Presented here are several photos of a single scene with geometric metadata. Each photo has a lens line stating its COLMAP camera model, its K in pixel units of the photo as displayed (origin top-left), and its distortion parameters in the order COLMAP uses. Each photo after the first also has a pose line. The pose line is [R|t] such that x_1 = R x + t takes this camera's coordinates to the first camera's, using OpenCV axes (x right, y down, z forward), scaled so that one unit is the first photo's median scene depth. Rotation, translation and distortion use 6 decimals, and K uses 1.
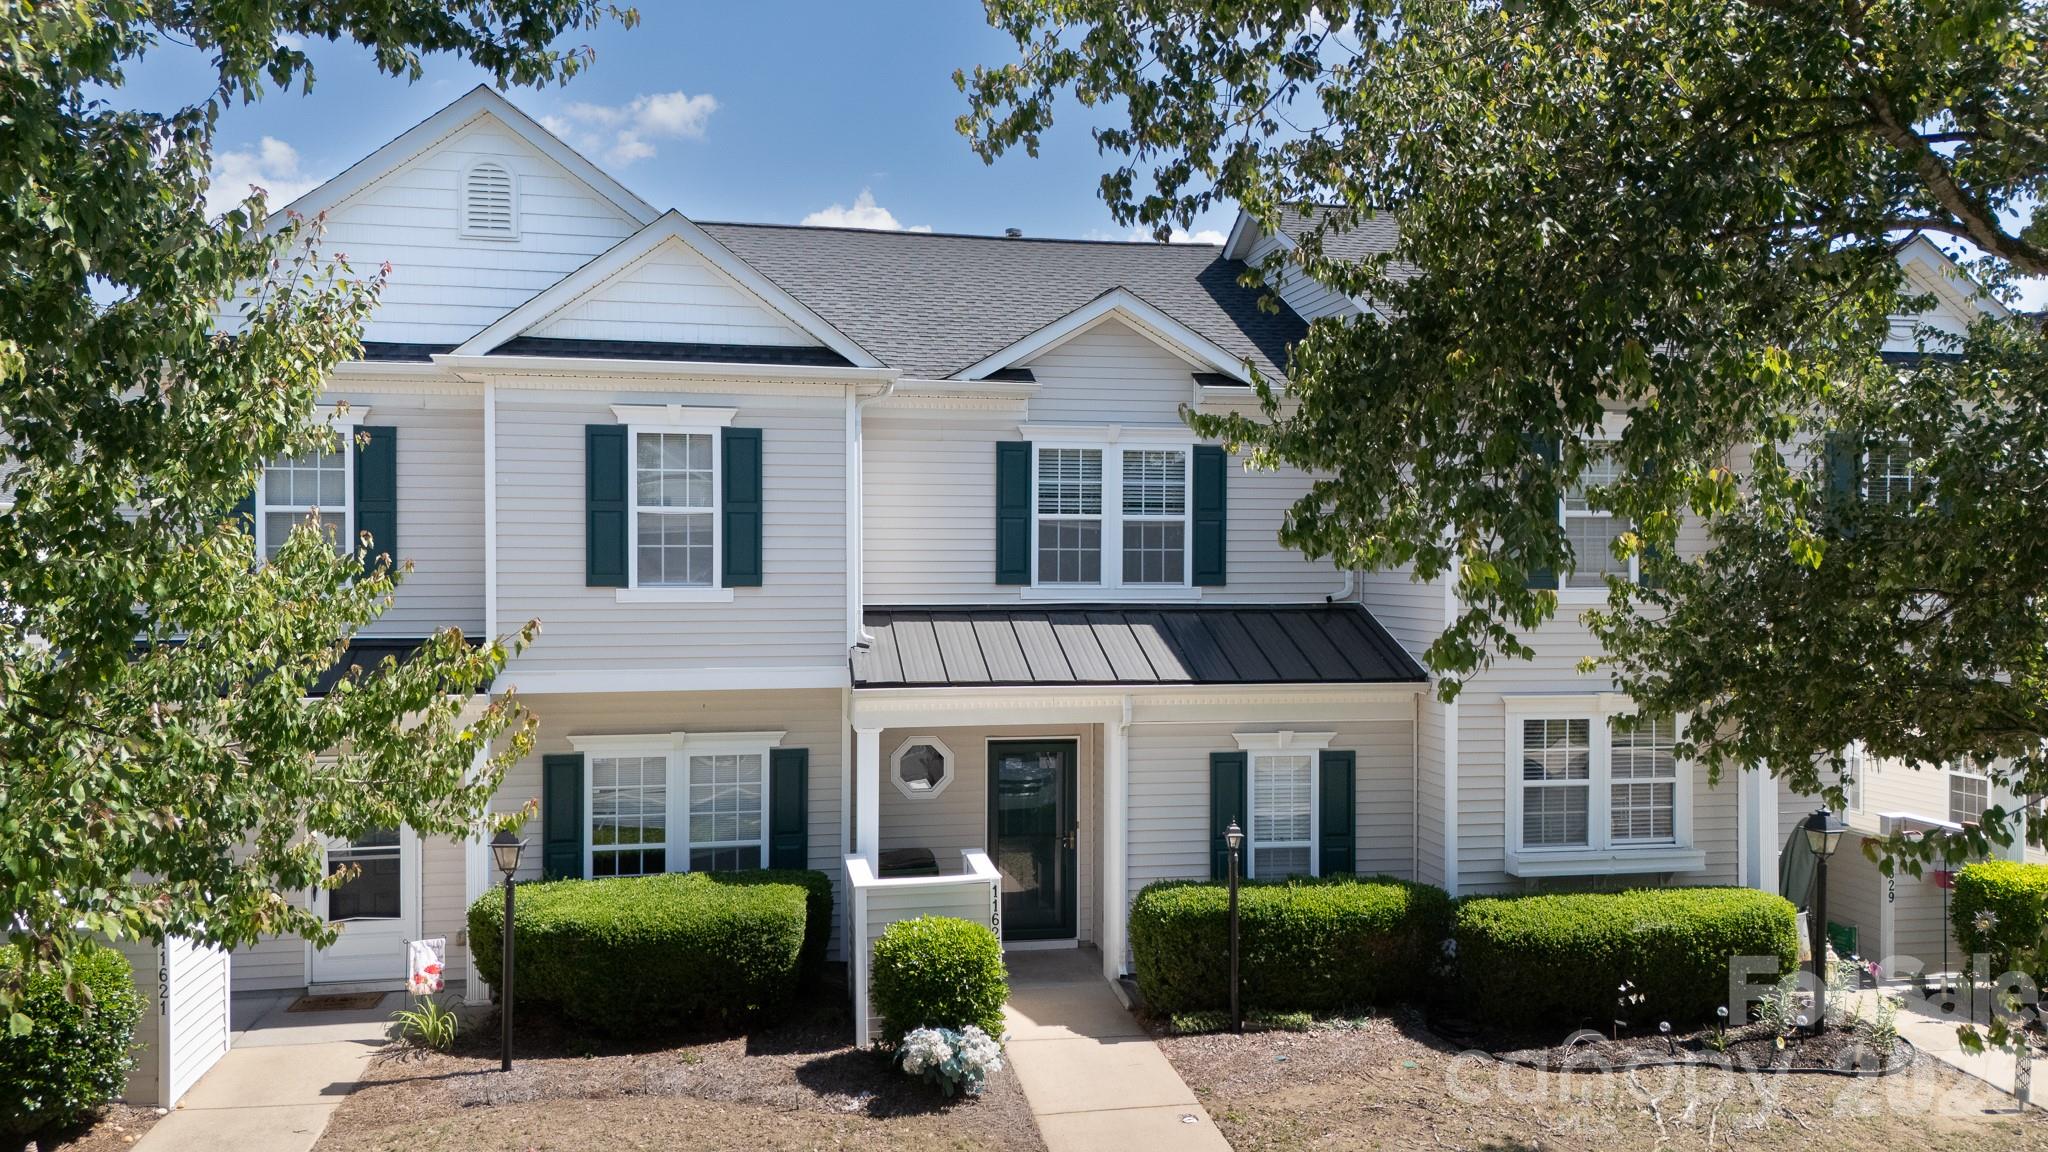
lens RADIAL K [[1494.5, 0, 1024.0], [0, 1494.5, 576.0], [0, 0, 1]] dist [0.063668, -0.069069]
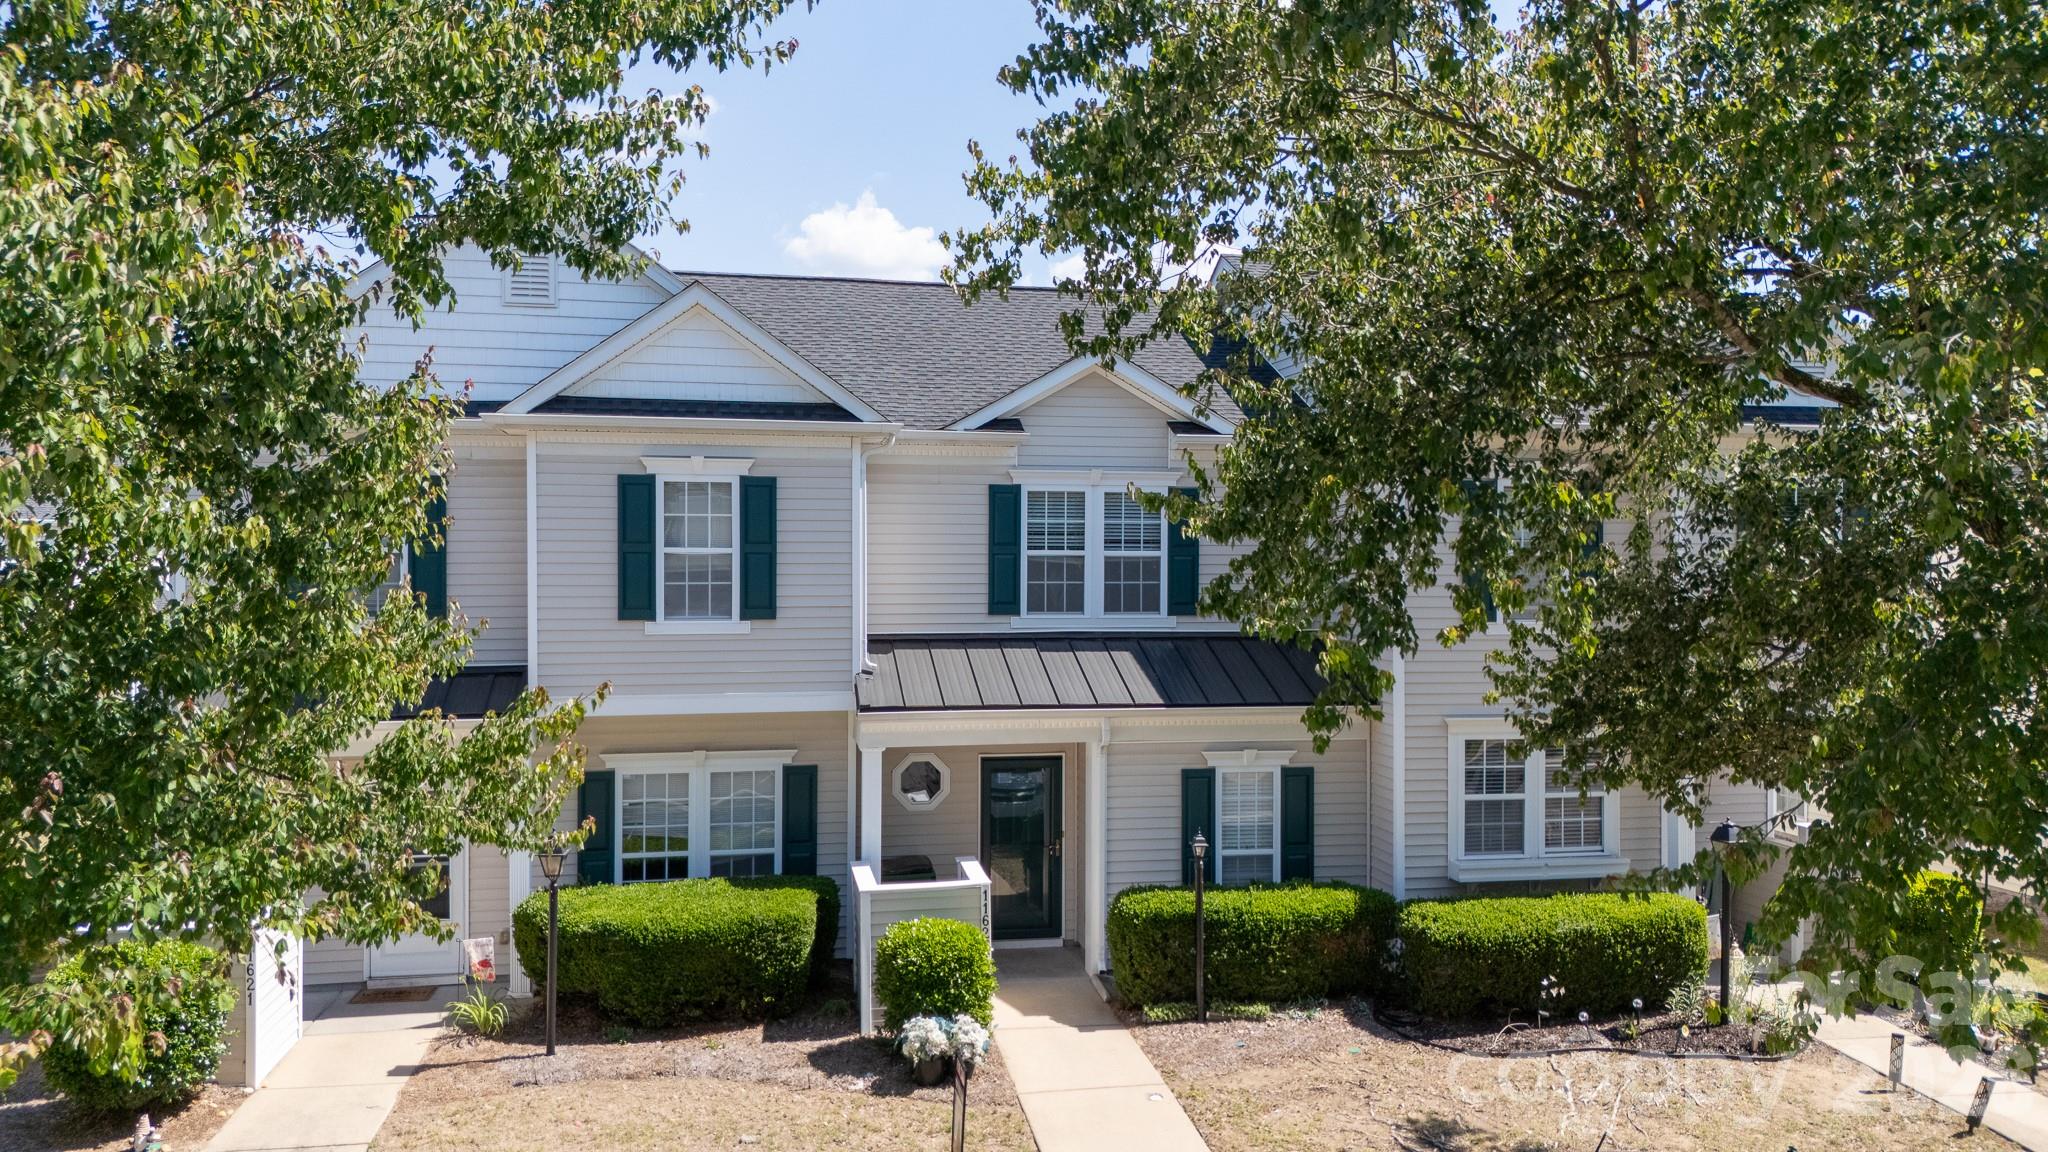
lens RADIAL K [[1477.6, 0, 1024.0], [0, 1477.6, 576.0], [0, 0, 1]] dist [0.072825, -0.081738]
pose [[0.999998, -0.000175, -0.001731, 0.011113], [0.000171, 0.999996, -0.002721, -0.023934], [0.001732, 0.002720, 0.999995, -0.102991]]
